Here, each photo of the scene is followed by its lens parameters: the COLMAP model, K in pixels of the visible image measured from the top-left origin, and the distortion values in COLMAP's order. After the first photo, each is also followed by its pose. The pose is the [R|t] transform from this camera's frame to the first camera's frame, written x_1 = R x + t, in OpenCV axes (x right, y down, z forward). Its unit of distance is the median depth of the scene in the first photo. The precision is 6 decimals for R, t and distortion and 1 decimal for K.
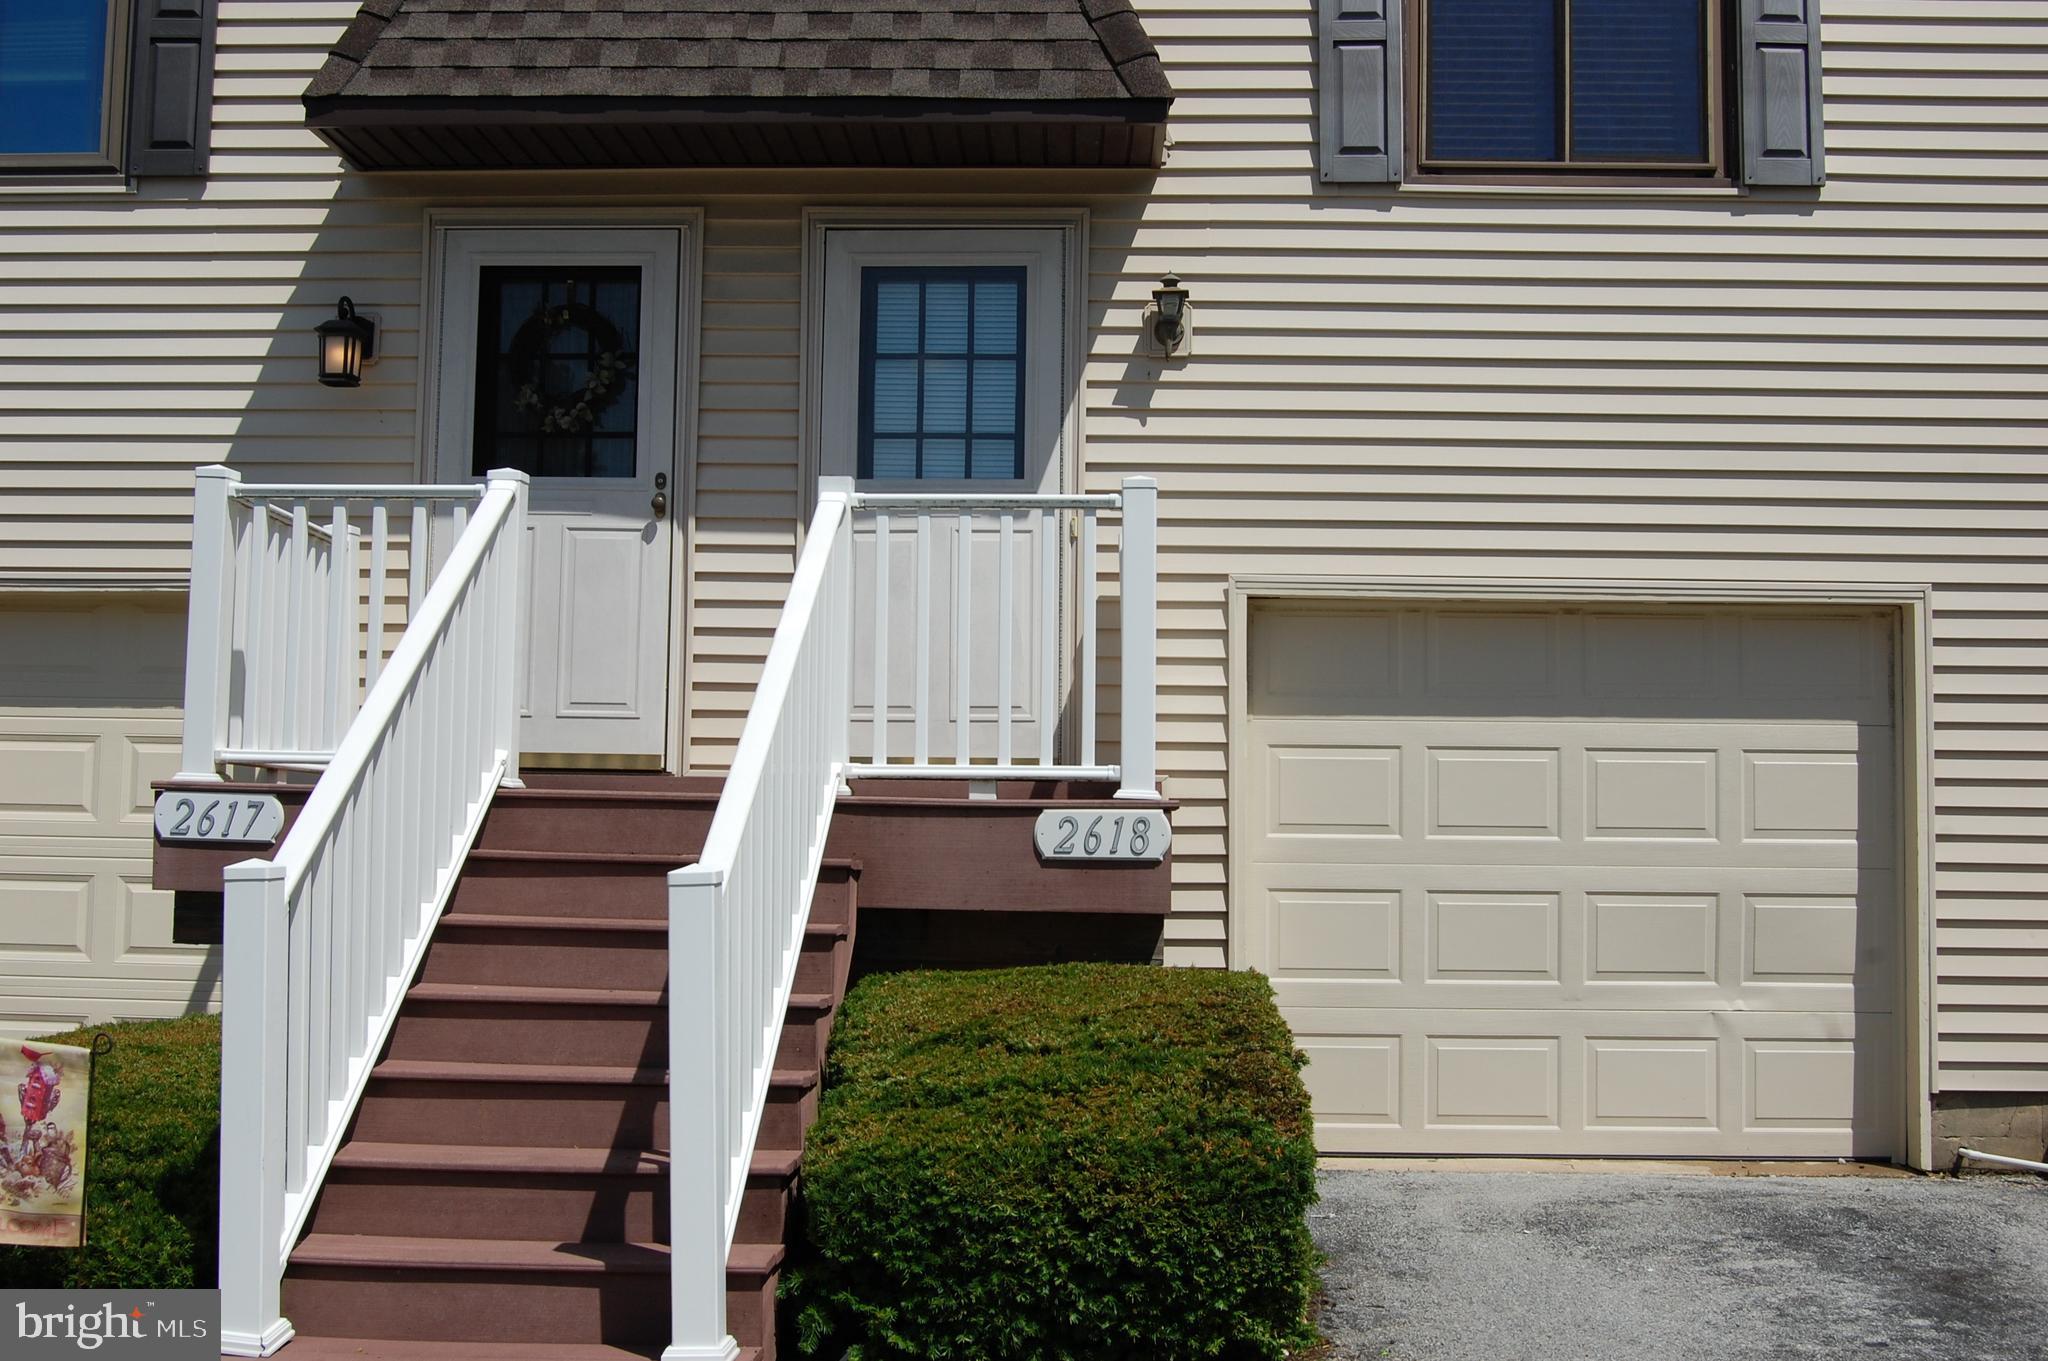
lens RADIAL K [[2194.8, 0, 1029.6], [0, 2194.8, 675.8], [0, 0, 1]] dist [-0.071453, 0.000000]
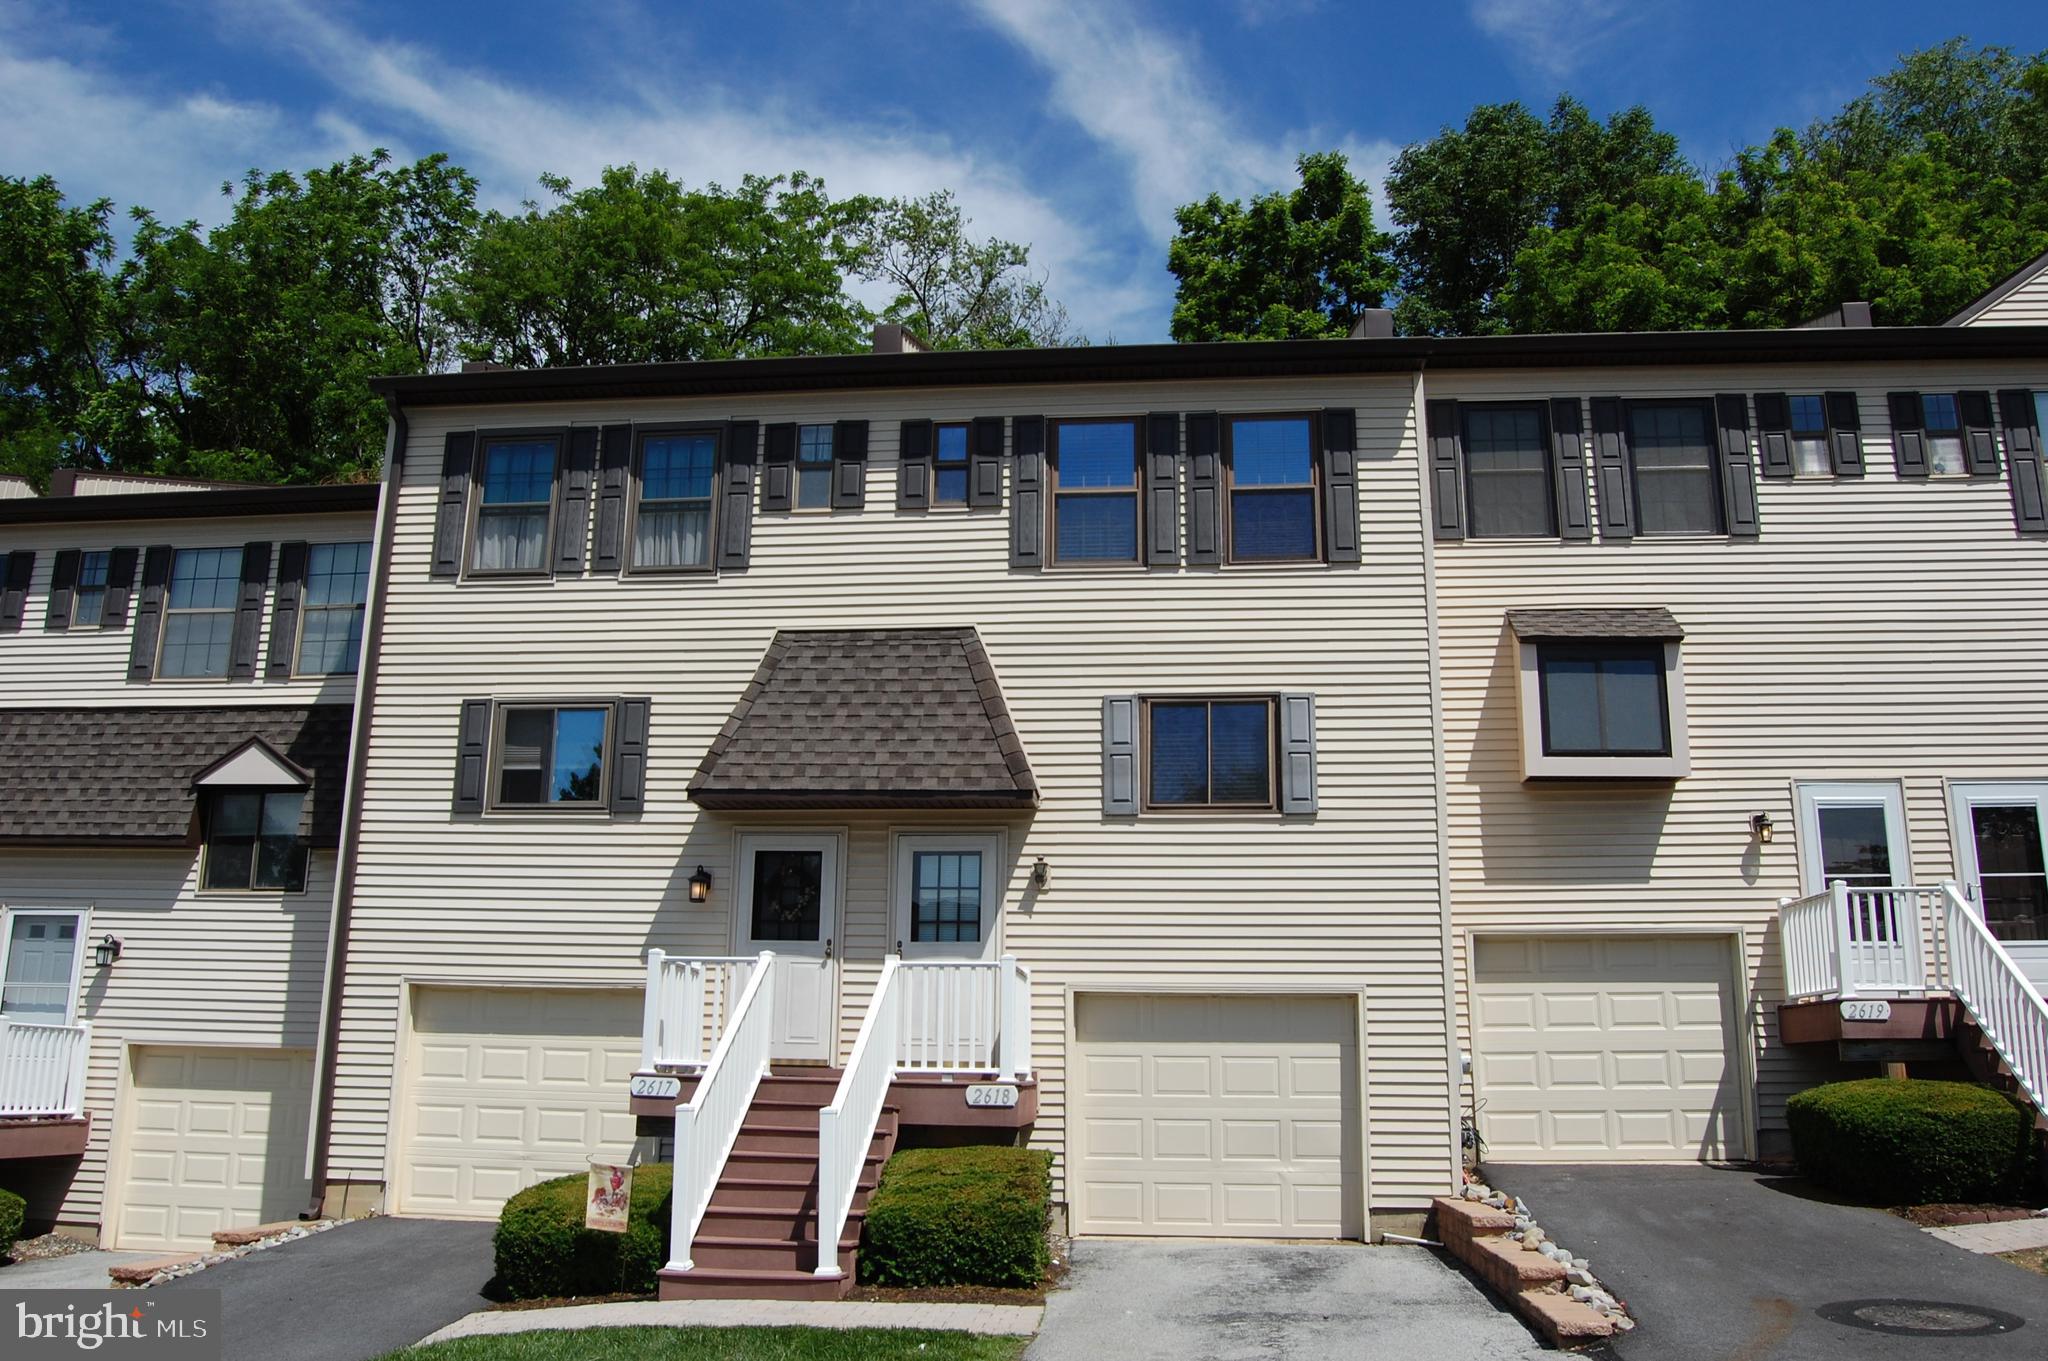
lens RADIAL K [[1612.6, 0, 1014.1], [0, 1612.6, 681.1], [0, 0, 1]] dist [-0.098730, 0.046605]
pose [[0.997303, -0.016649, -0.071485, 0.167263], [0.004061, 0.984958, -0.172744, -0.068255], [0.073286, 0.171988, 0.982369, -0.776900]]
